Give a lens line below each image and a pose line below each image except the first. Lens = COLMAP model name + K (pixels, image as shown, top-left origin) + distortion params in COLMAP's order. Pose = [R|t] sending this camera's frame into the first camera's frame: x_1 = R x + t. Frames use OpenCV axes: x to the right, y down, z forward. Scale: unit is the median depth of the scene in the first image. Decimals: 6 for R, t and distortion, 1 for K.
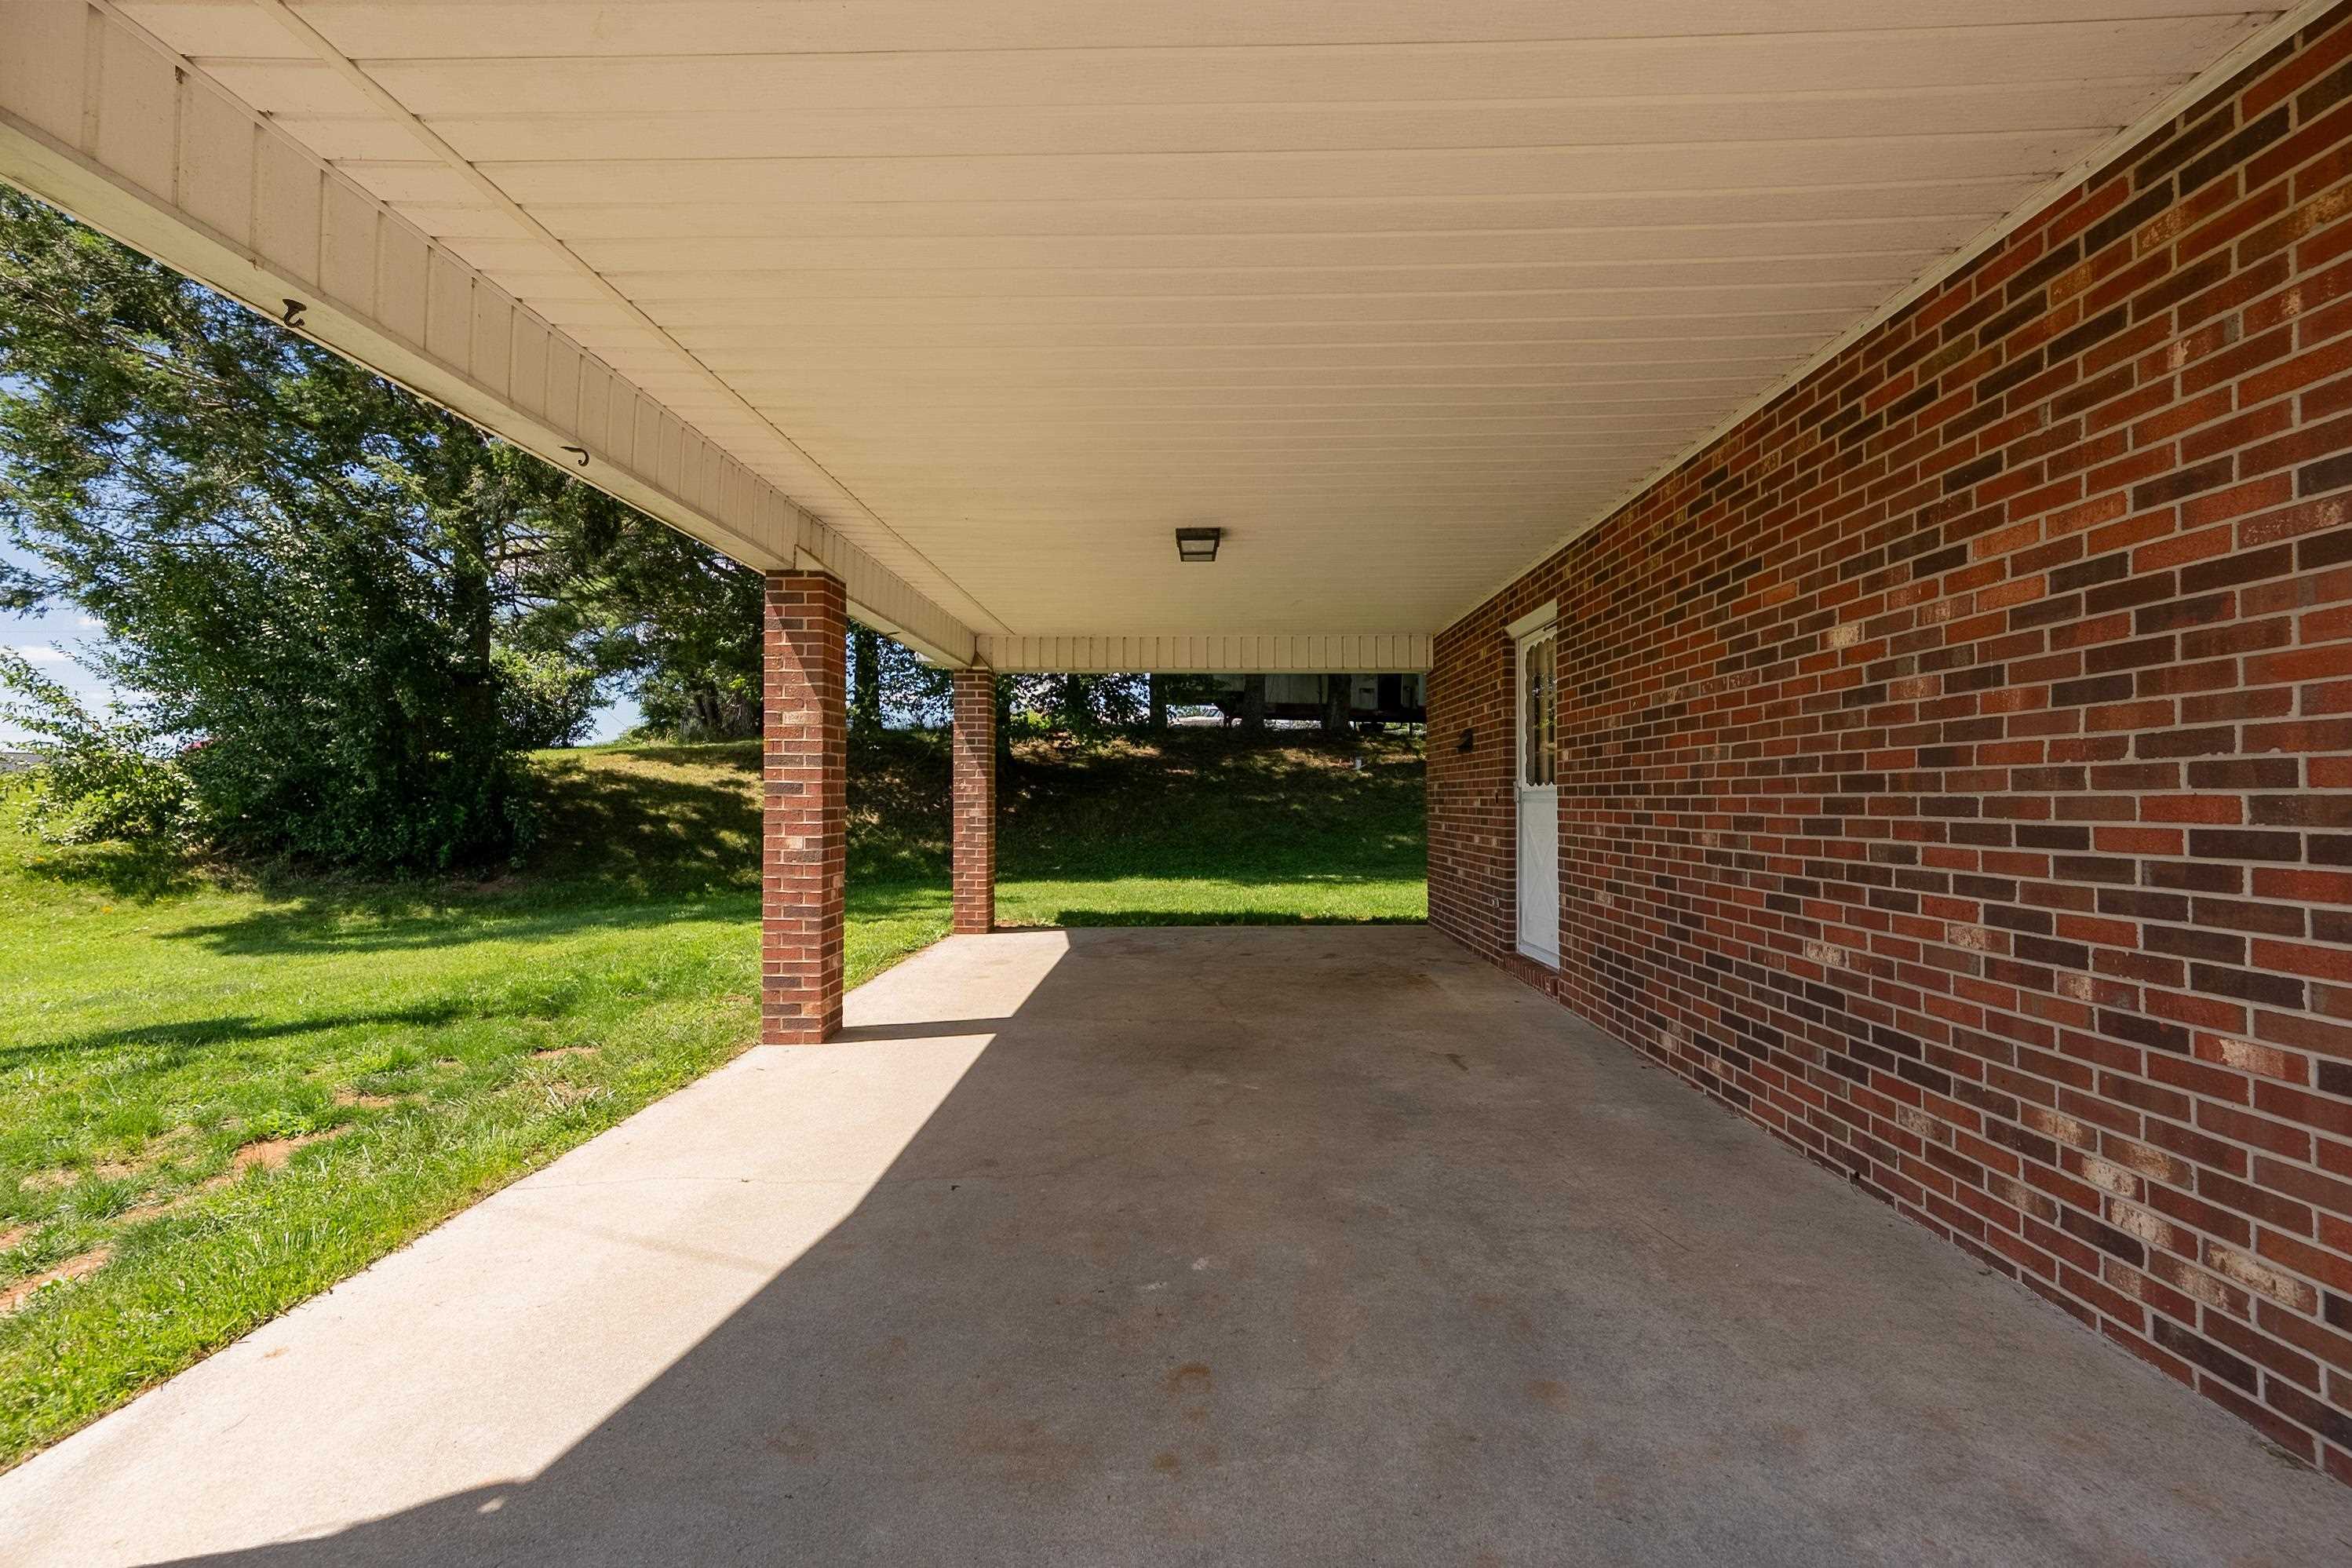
lens RADIAL K [[946.3, 0, 1176.0], [0, 946.3, 784.0], [0, 0, 1]] dist [-0.000591, -0.000015]
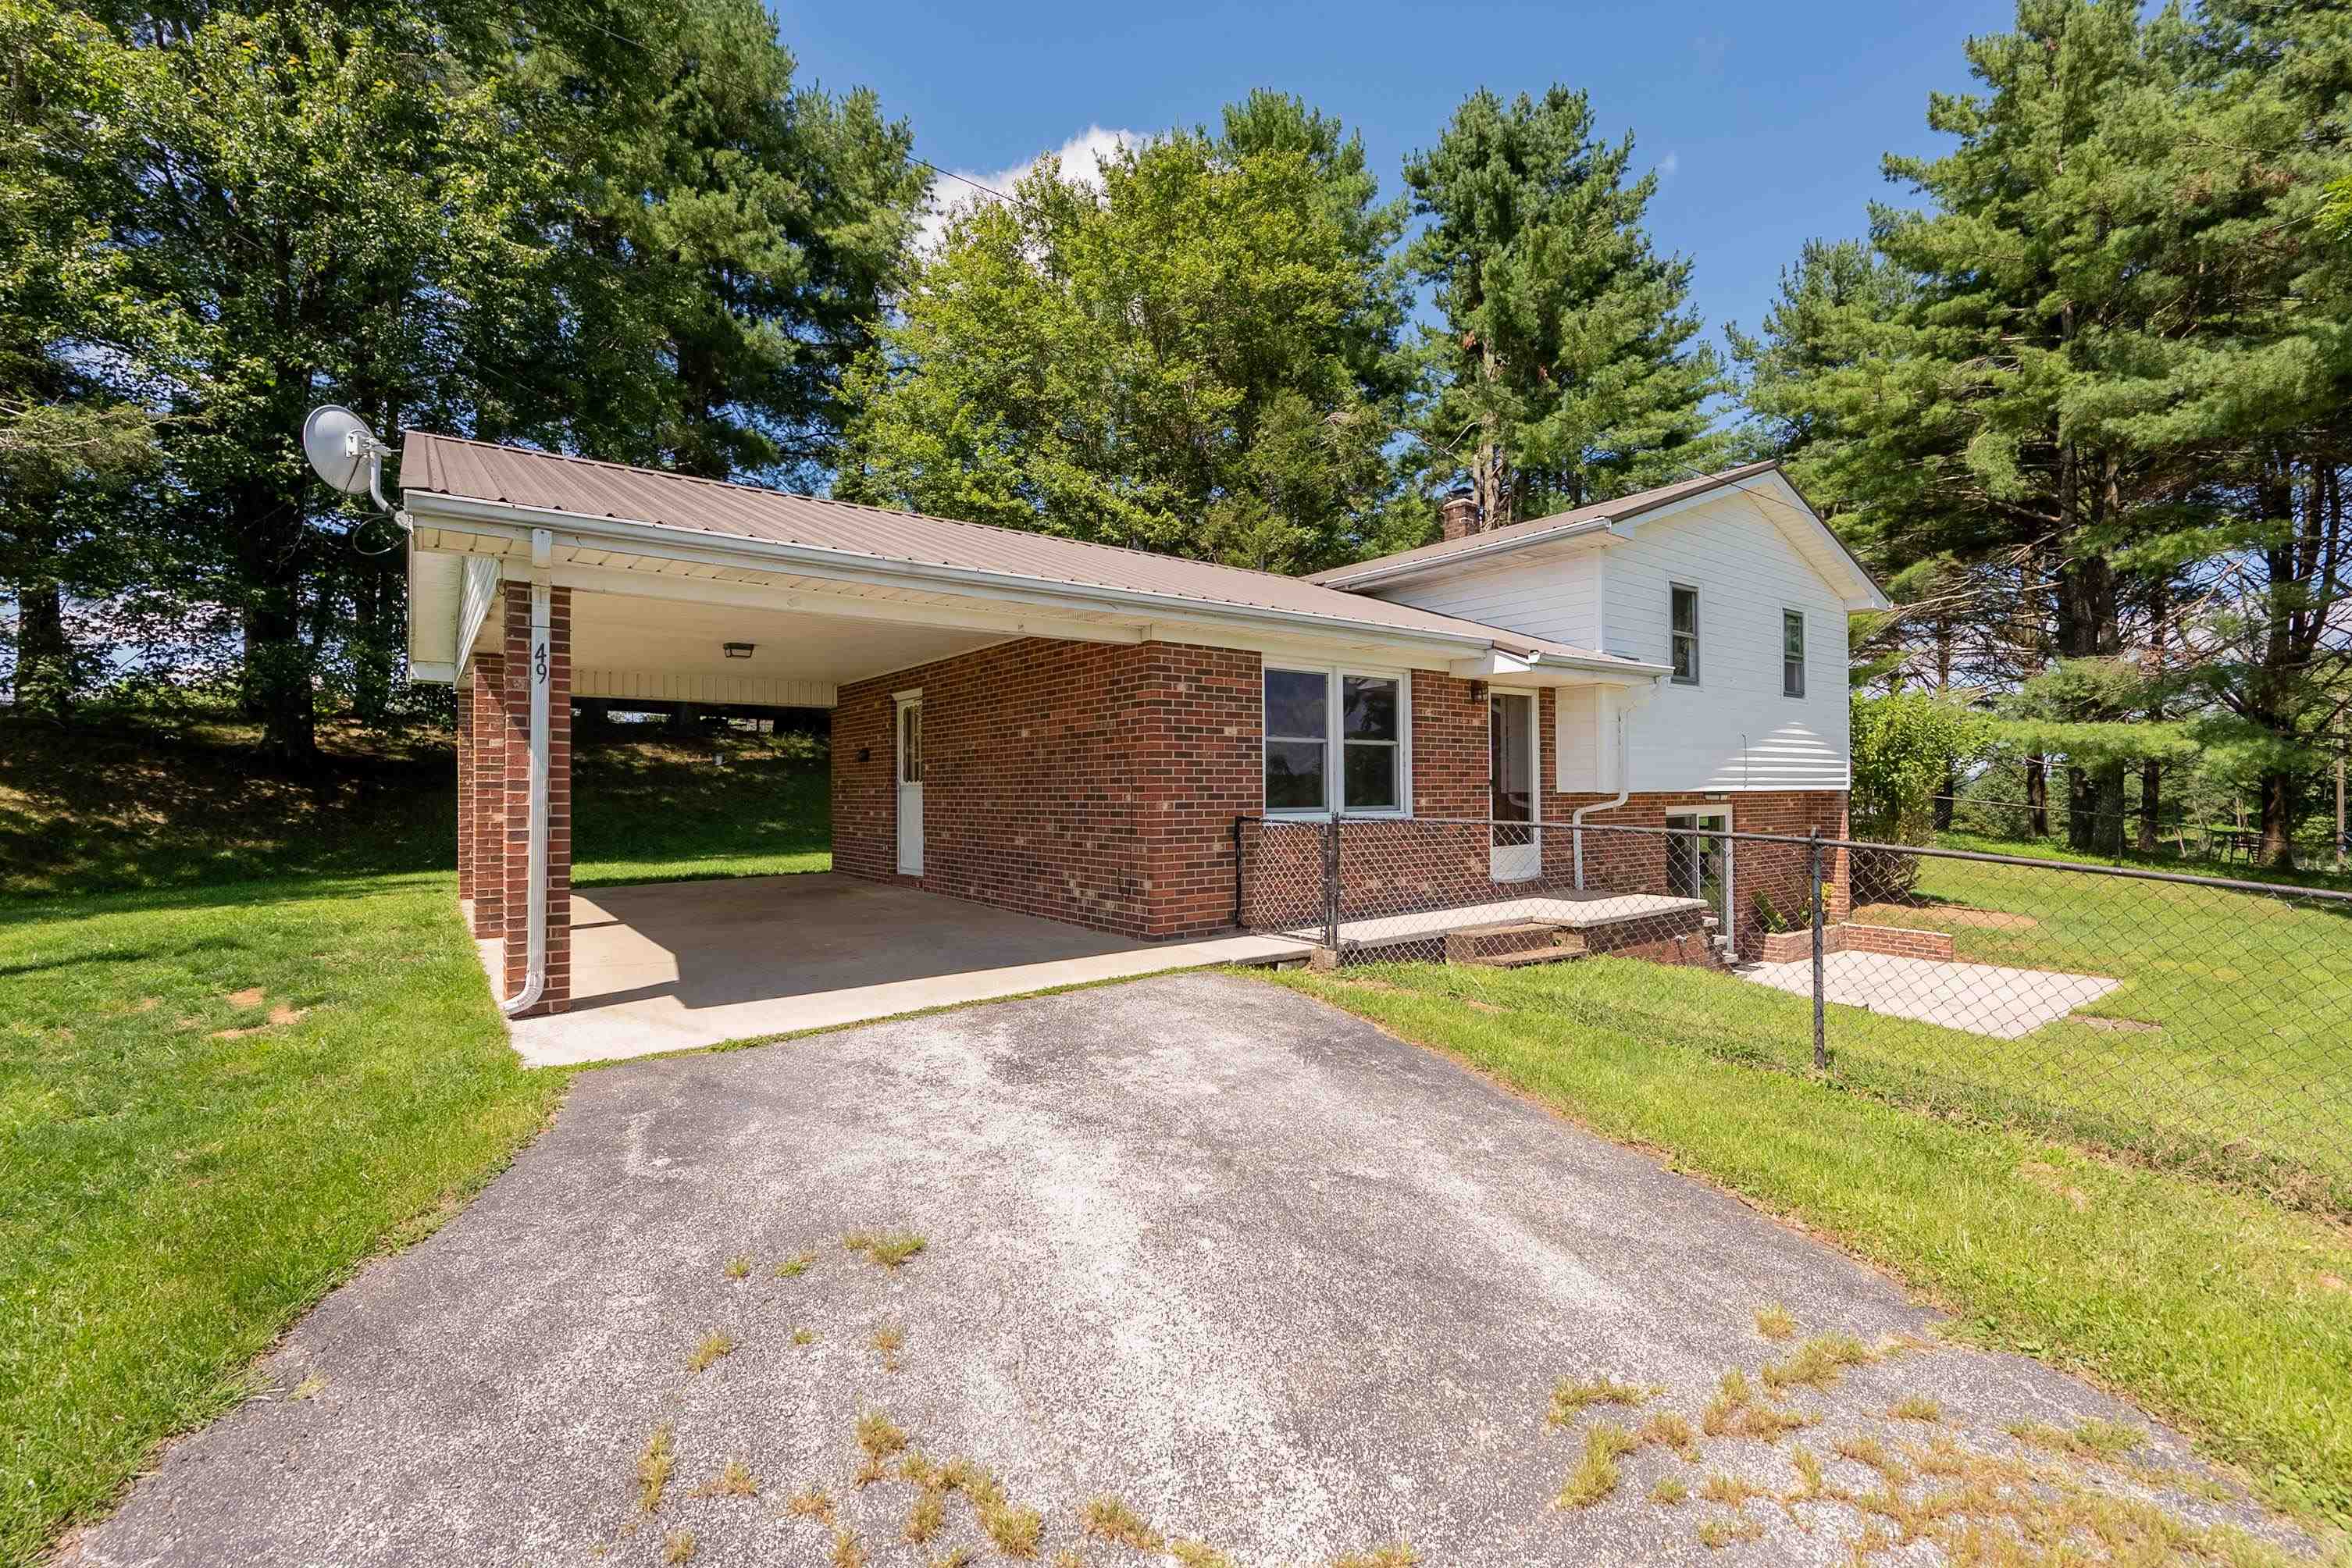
lens RADIAL K [[1034.6, 0, 1176.0], [0, 1034.6, 784.0], [0, 0, 1]] dist [0.000027, -0.000062]
pose [[0.785020, -0.002007, 0.619468, -0.453727], [-0.002660, 0.999975, 0.006611, -0.009210], [-0.619465, -0.006837, 0.784994, -0.895370]]
